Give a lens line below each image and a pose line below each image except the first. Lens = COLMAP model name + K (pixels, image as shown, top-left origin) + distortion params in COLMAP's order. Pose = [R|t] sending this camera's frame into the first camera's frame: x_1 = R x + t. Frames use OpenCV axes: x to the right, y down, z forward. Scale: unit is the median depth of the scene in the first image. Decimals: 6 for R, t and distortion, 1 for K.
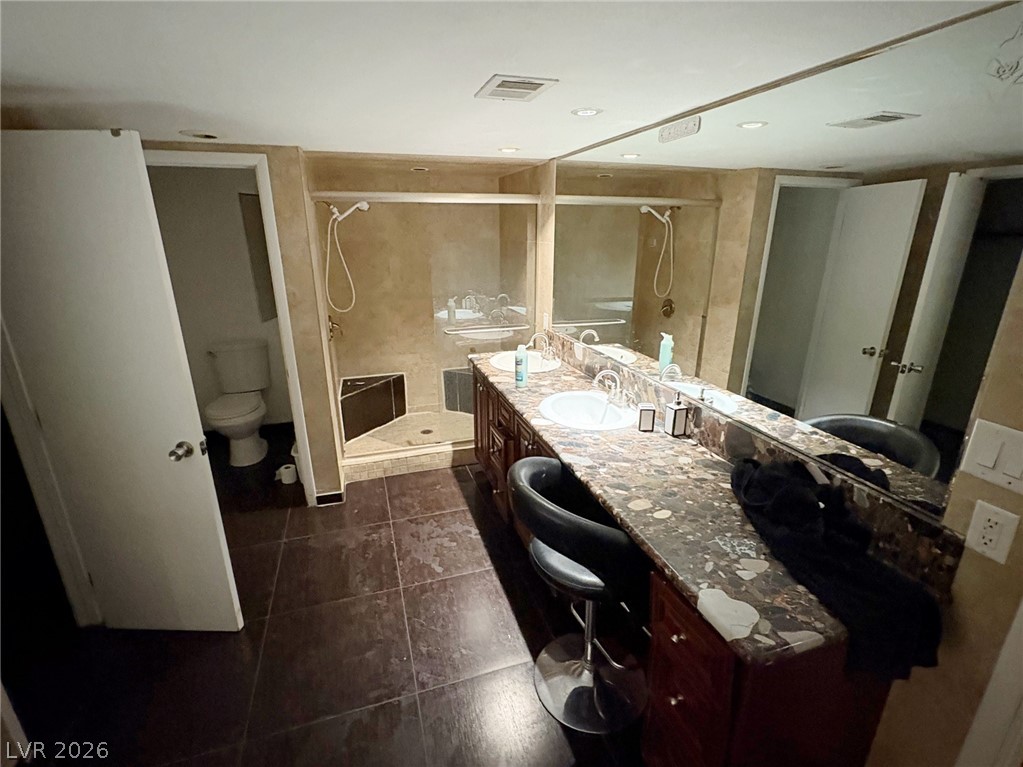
lens RADIAL K [[482.3, 0, 513.4], [0, 482.3, 384.8], [0, 0, 1]] dist [-0.000462, 0.001729]
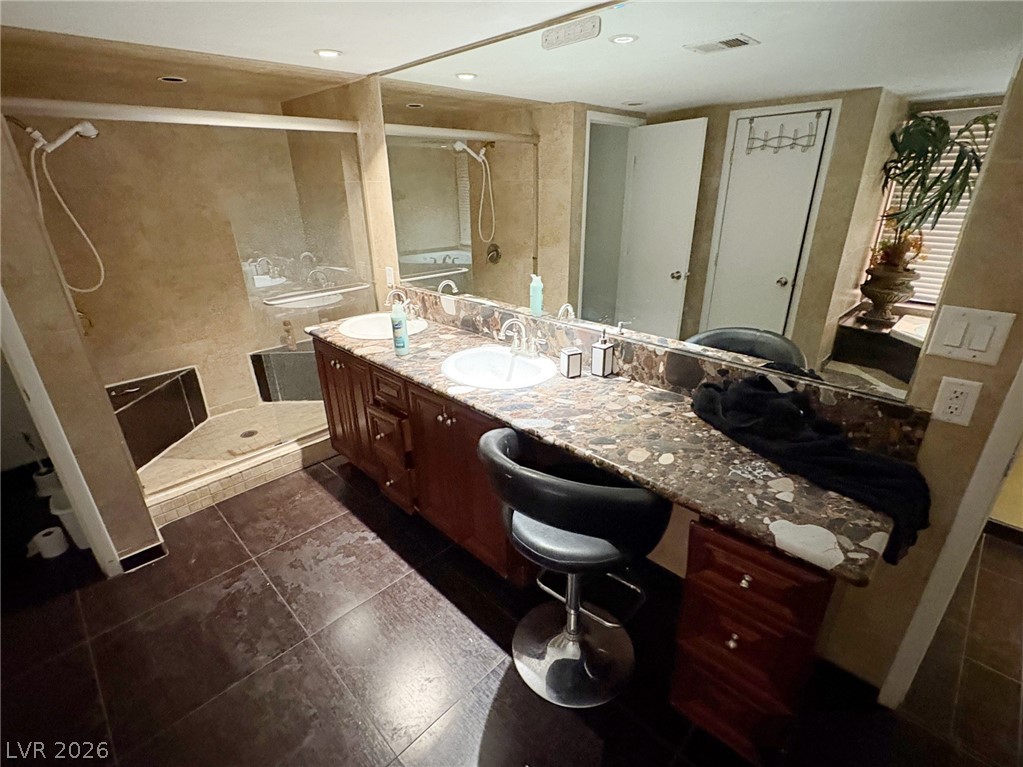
lens RADIAL K [[482.3, 0, 511.0], [0, 482.3, 382.6], [0, 0, 1]] dist [-0.000462, 0.001729]
pose [[0.890497, -0.188699, 0.414014, -0.165398], [0.154749, 0.981307, 0.114412, -0.014338], [-0.427865, -0.037815, 0.903051, 0.158585]]
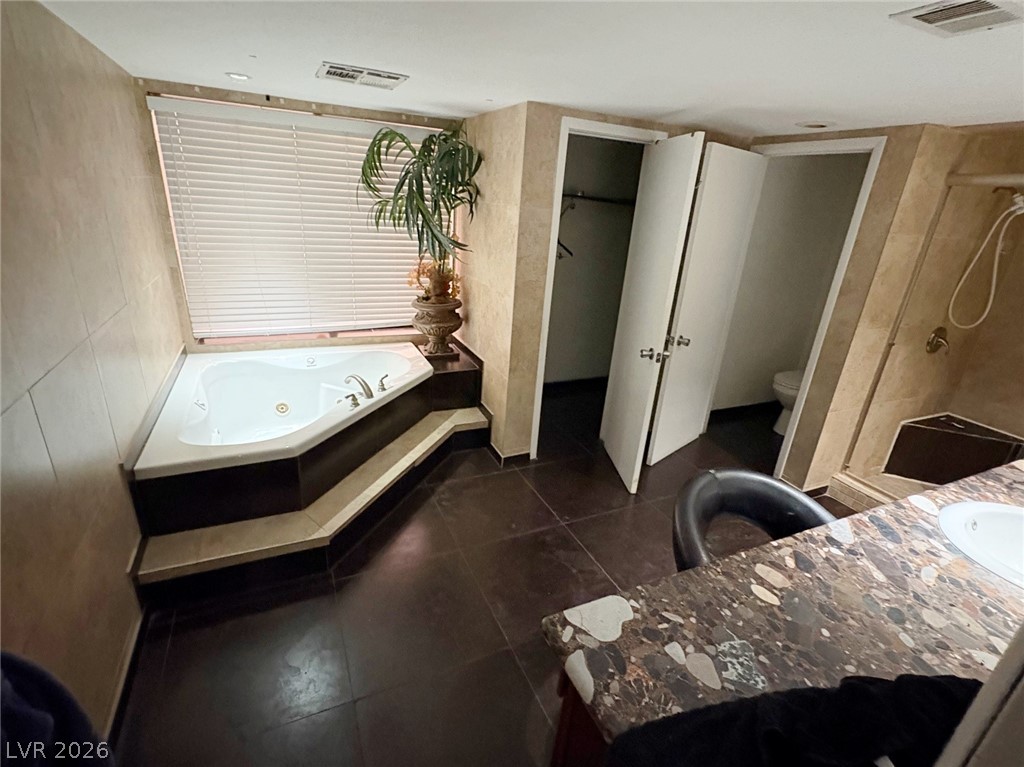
lens RADIAL K [[482.7, 0, 512.5], [0, 482.7, 386.7], [0, 0, 1]] dist [-0.000462, 0.001729]
pose [[0.118921, 0.374244, -0.919673, 0.437425], [-0.369081, 0.876538, 0.308966, -0.050670], [0.921758, 0.302691, 0.242365, 0.196632]]
